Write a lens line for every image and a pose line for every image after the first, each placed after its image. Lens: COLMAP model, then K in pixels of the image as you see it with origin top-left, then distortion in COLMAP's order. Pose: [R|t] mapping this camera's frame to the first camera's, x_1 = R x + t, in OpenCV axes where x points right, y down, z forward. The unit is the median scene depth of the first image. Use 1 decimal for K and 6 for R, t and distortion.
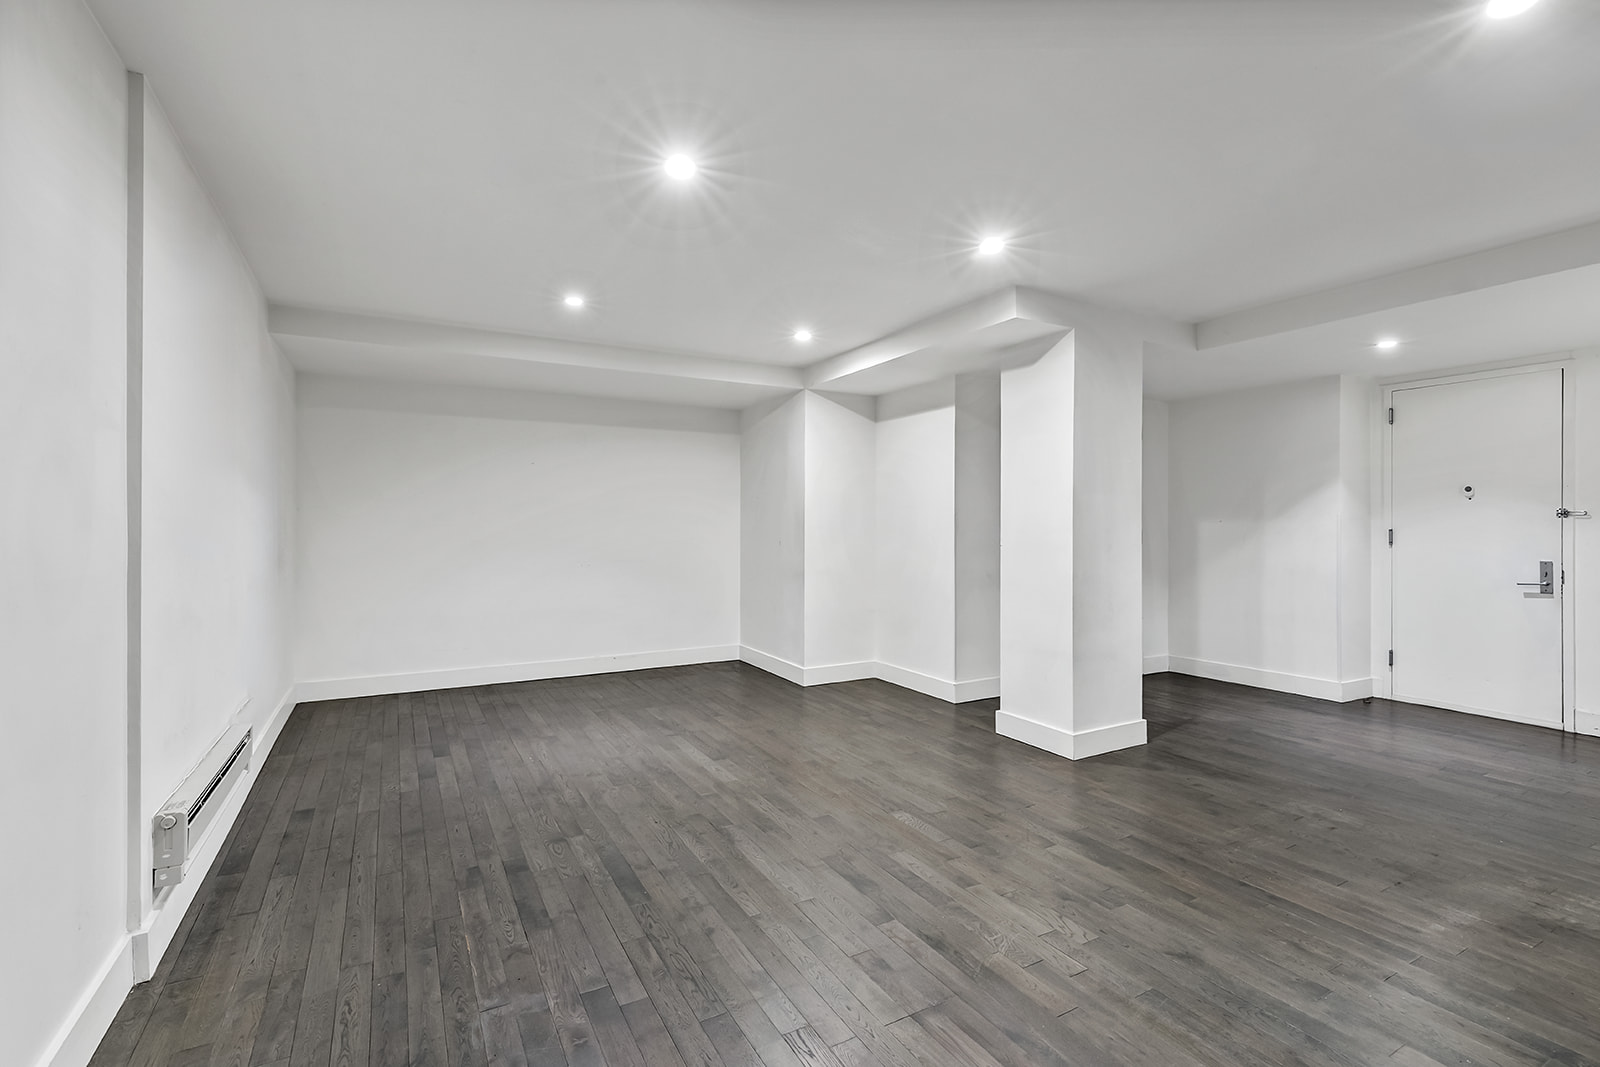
lens RADIAL K [[719.5, 0, 808.1], [0, 719.5, 531.0], [0, 0, 1]] dist [-0.001894, 0.000598]
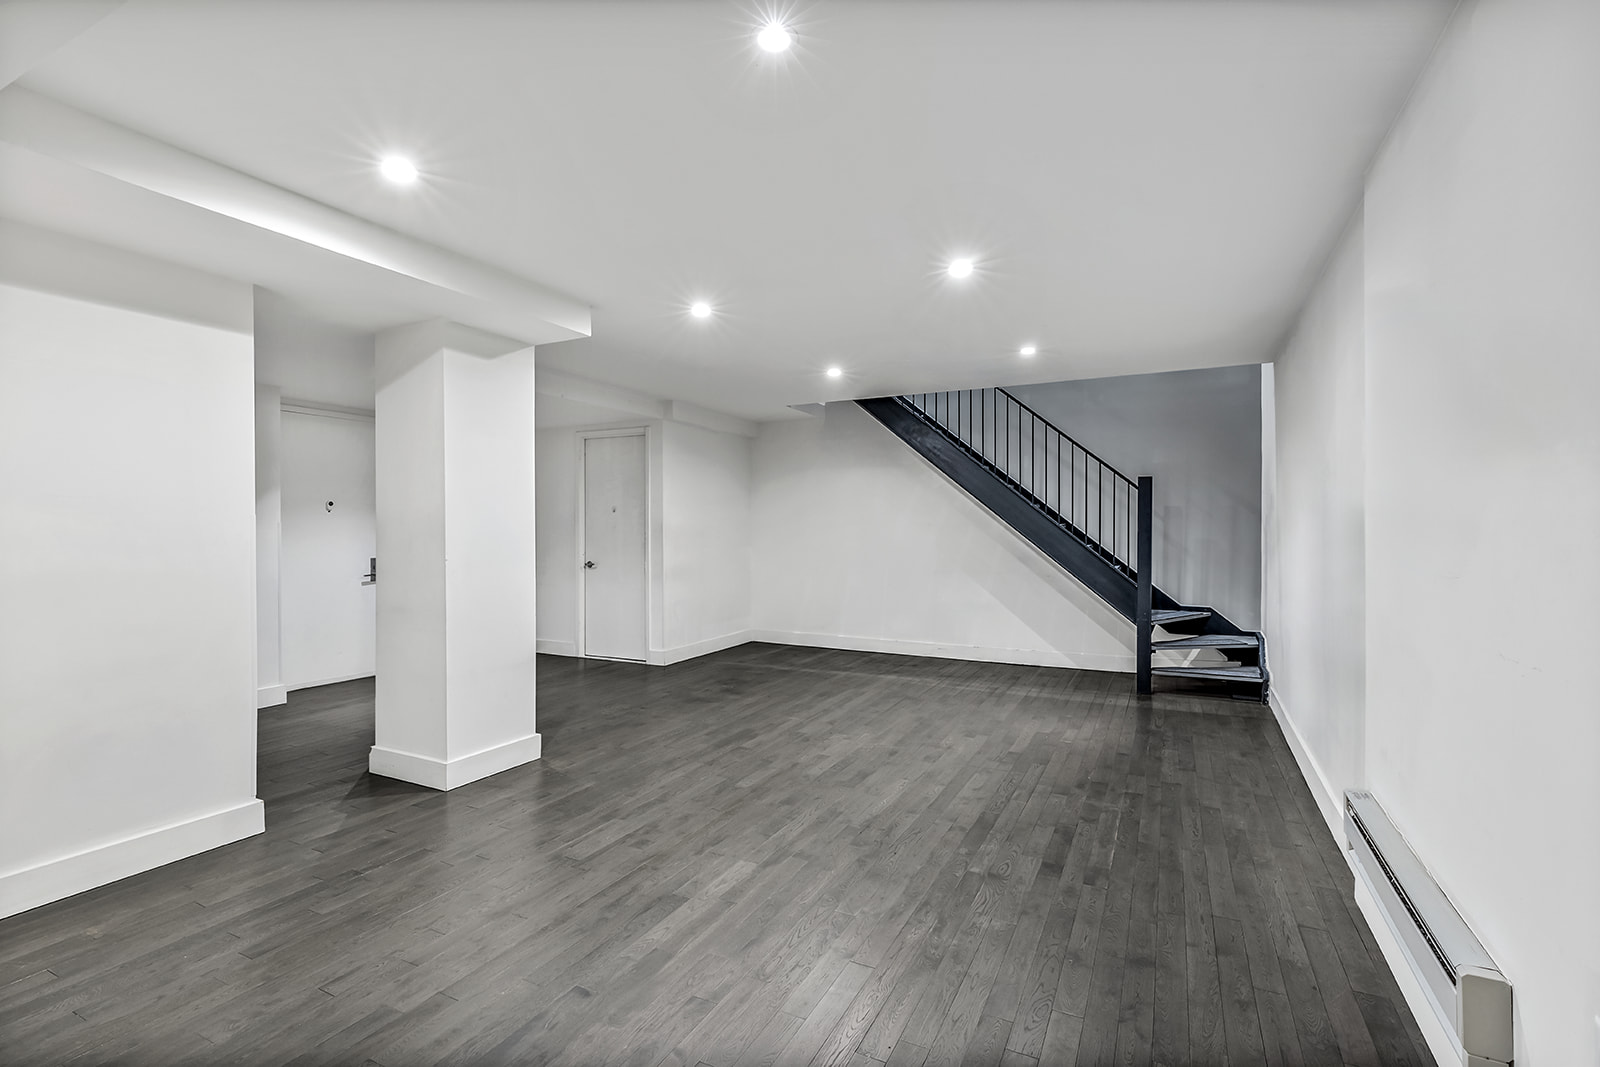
lens RADIAL K [[719.5, 0, 807.7], [0, 719.5, 528.7], [0, 0, 1]] dist [-0.001894, 0.000598]
pose [[-0.547118, 0.000127, 0.837055, -1.058572], [0.007605, 0.999959, 0.004819, -0.026253], [-0.837021, 0.009002, -0.547097, 1.819924]]
